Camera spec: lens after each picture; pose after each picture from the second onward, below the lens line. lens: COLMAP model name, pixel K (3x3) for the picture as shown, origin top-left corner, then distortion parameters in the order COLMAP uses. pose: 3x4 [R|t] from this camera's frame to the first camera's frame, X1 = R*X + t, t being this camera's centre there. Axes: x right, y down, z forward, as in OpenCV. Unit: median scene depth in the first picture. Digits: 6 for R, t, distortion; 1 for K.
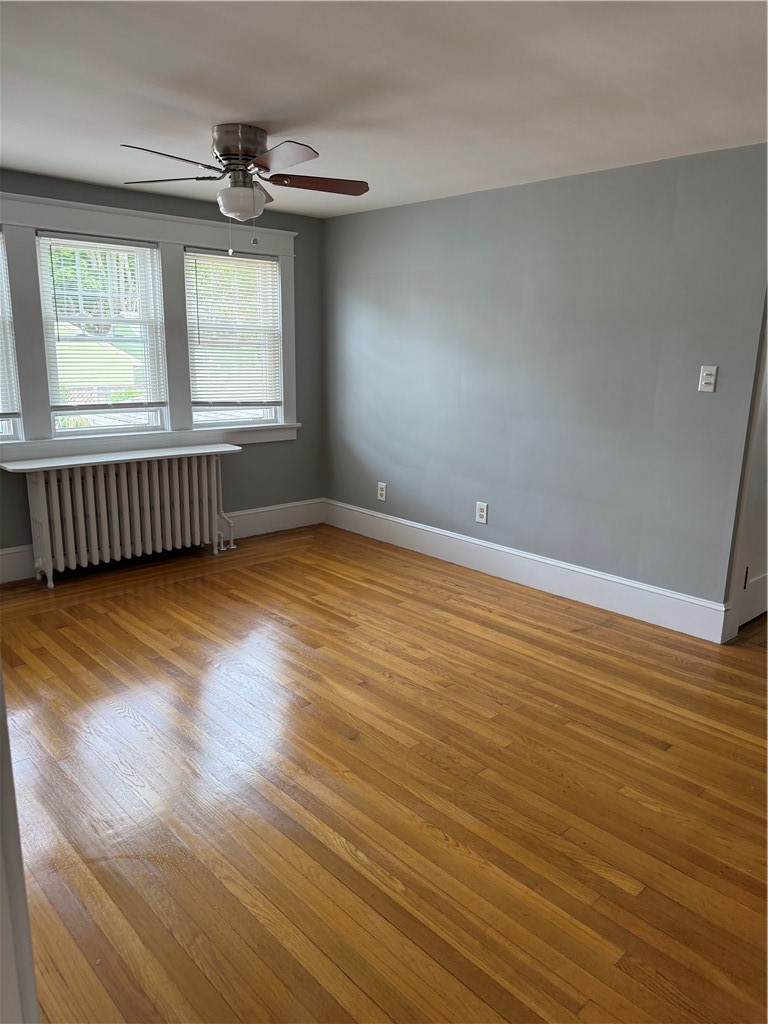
lens RADIAL K [[720.3, 0, 384.0], [0, 720.3, 512.0], [0, 0, 1]] dist [0.105550, -0.110842]
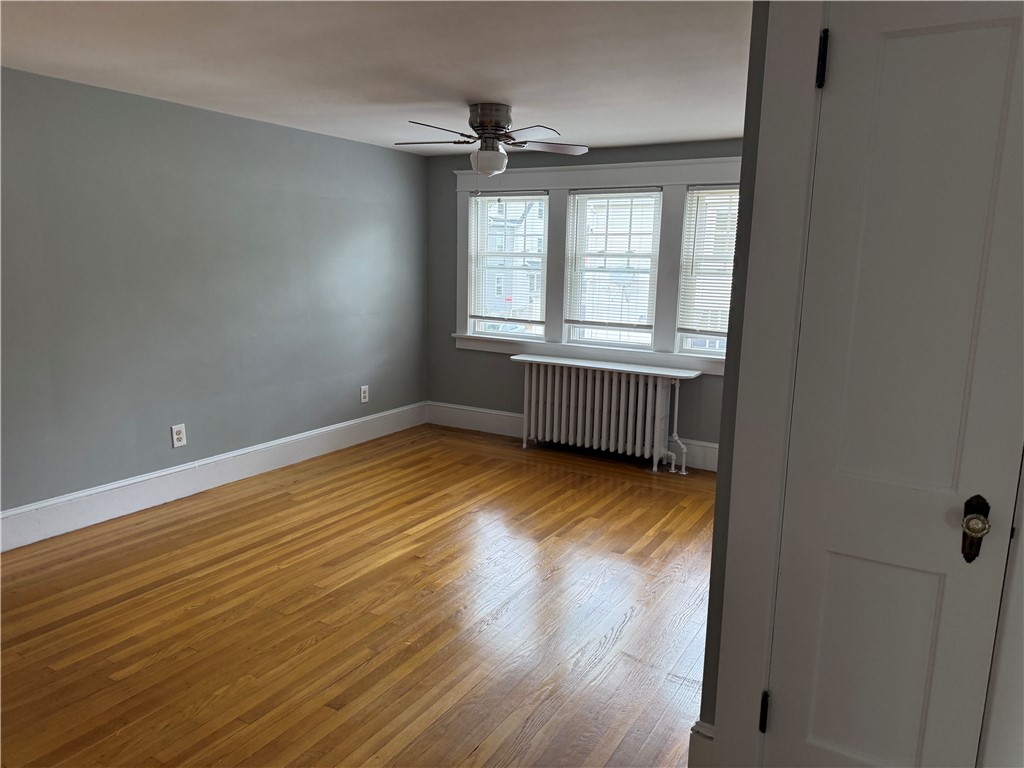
lens RADIAL K [[717.8, 0, 522.7], [0, 717.8, 383.1], [0, 0, 1]] dist [0.101230, -0.164879]
pose [[0.293606, 0.154283, -0.943394, 1.057536], [-0.238115, 0.967586, 0.084133, -0.167942], [0.925795, 0.199934, 0.320827, 0.724266]]
